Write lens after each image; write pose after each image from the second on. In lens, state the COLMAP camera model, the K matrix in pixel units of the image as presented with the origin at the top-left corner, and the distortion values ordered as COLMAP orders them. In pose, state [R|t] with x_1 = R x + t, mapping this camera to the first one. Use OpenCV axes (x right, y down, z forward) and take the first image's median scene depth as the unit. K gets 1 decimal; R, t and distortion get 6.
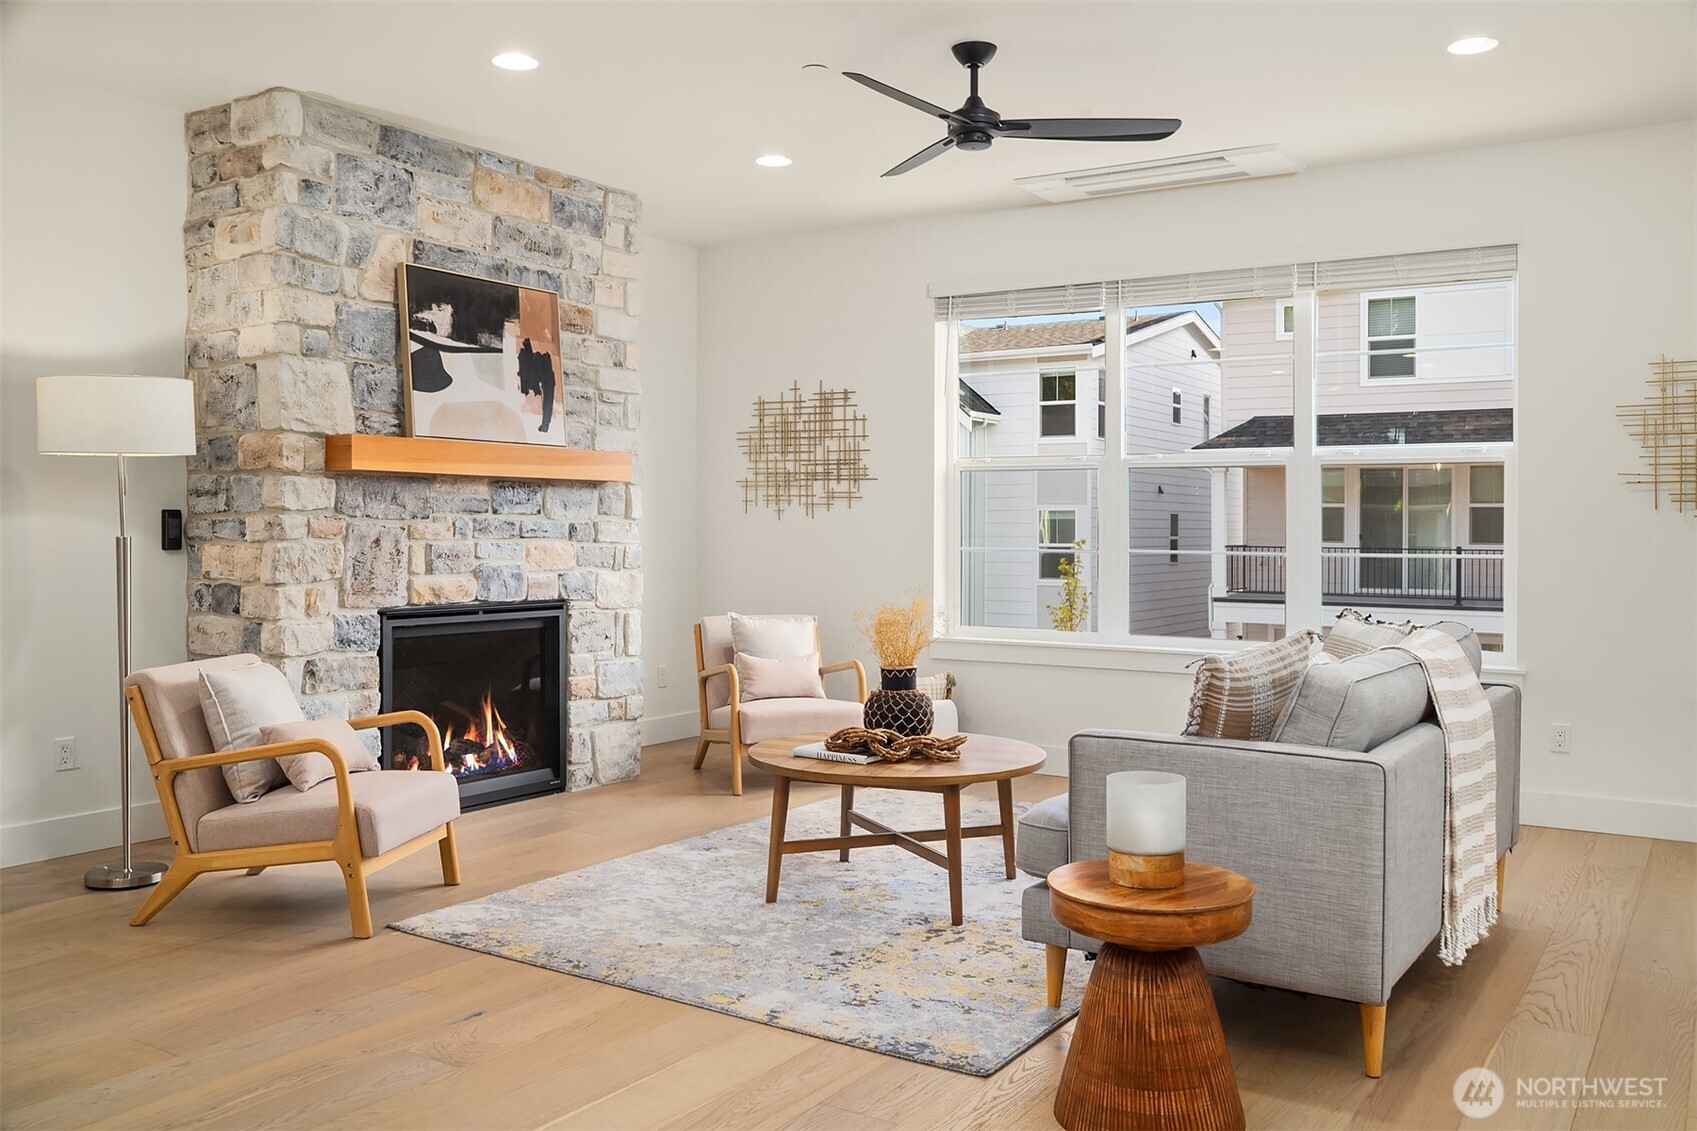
lens RADIAL K [[1423.8, 0, 848.5], [0, 1423.8, 565.5], [0, 0, 1]] dist [-0.063295, 0.078357]
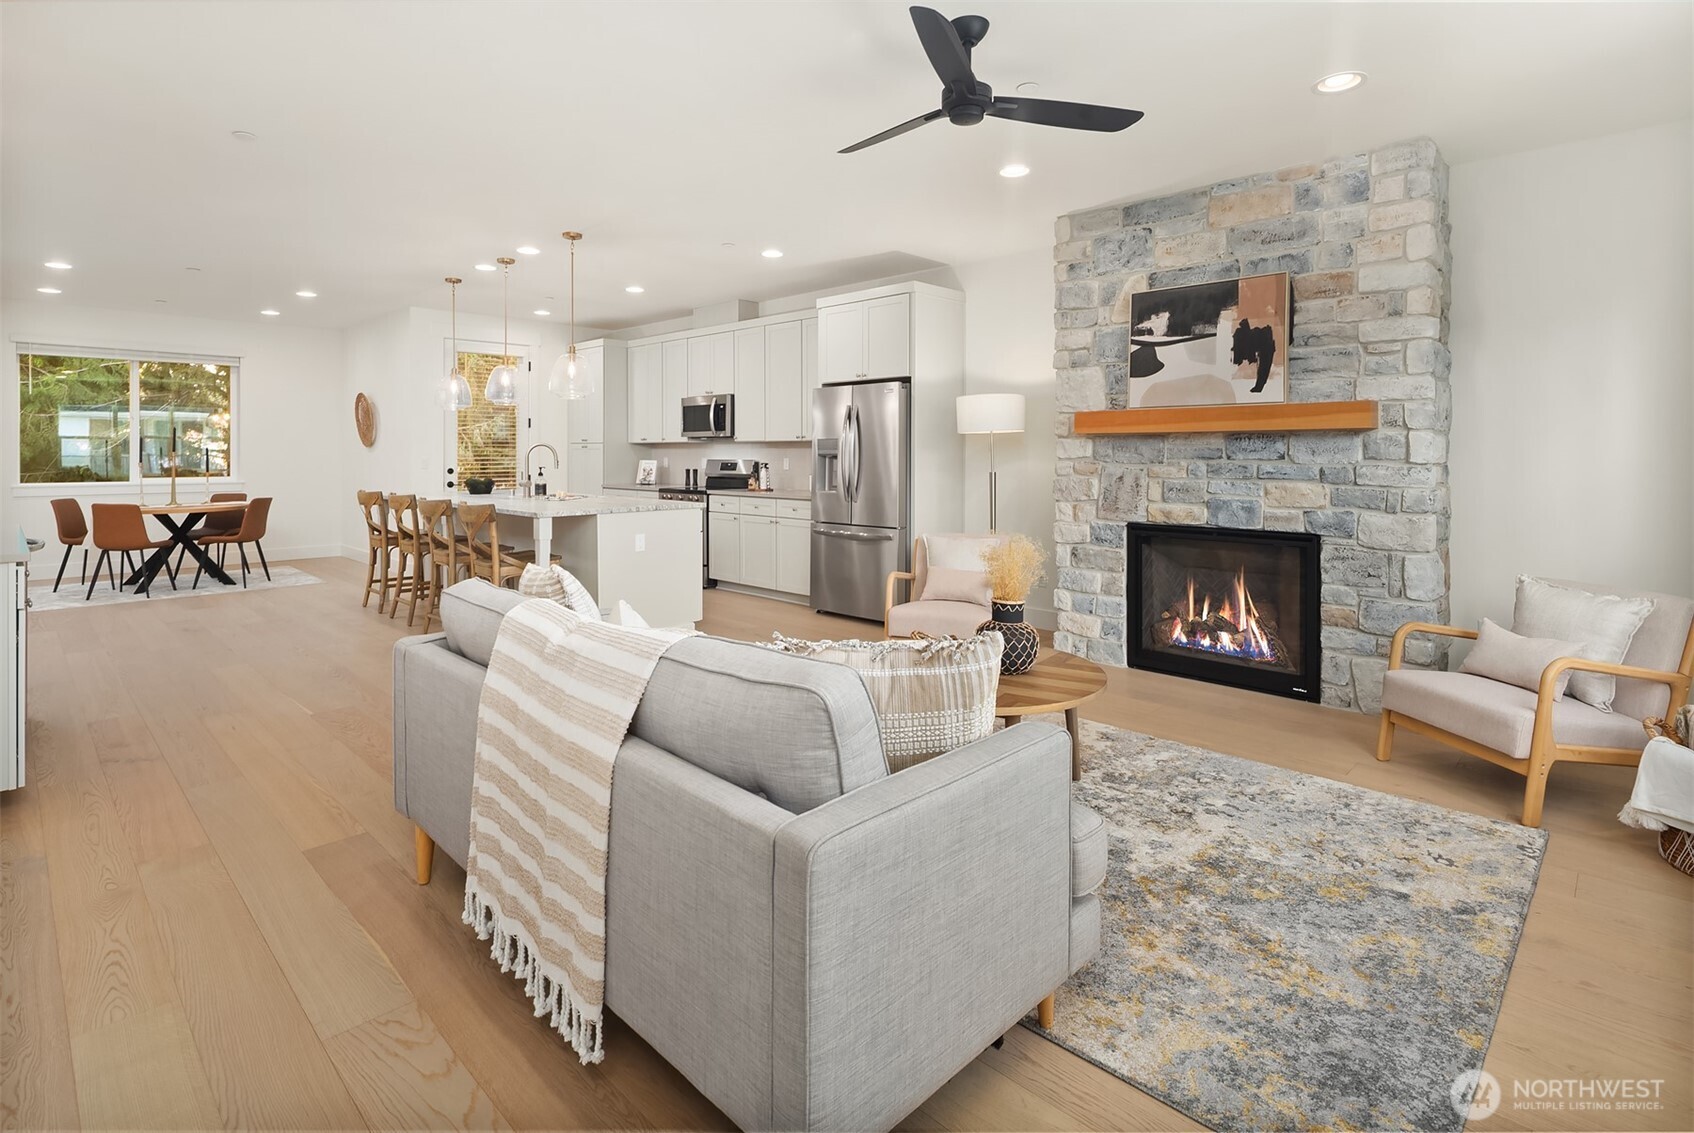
lens RADIAL K [[828.0, 0, 843.1], [0, 828.0, 459.9], [0, 0, 1]] dist [0.002352, 0.000176]
pose [[-0.202555, 0.005474, -0.979256, 0.579601], [-0.023458, 0.999670, 0.010441, -0.036975], [0.978990, 0.025086, -0.202359, 0.834792]]
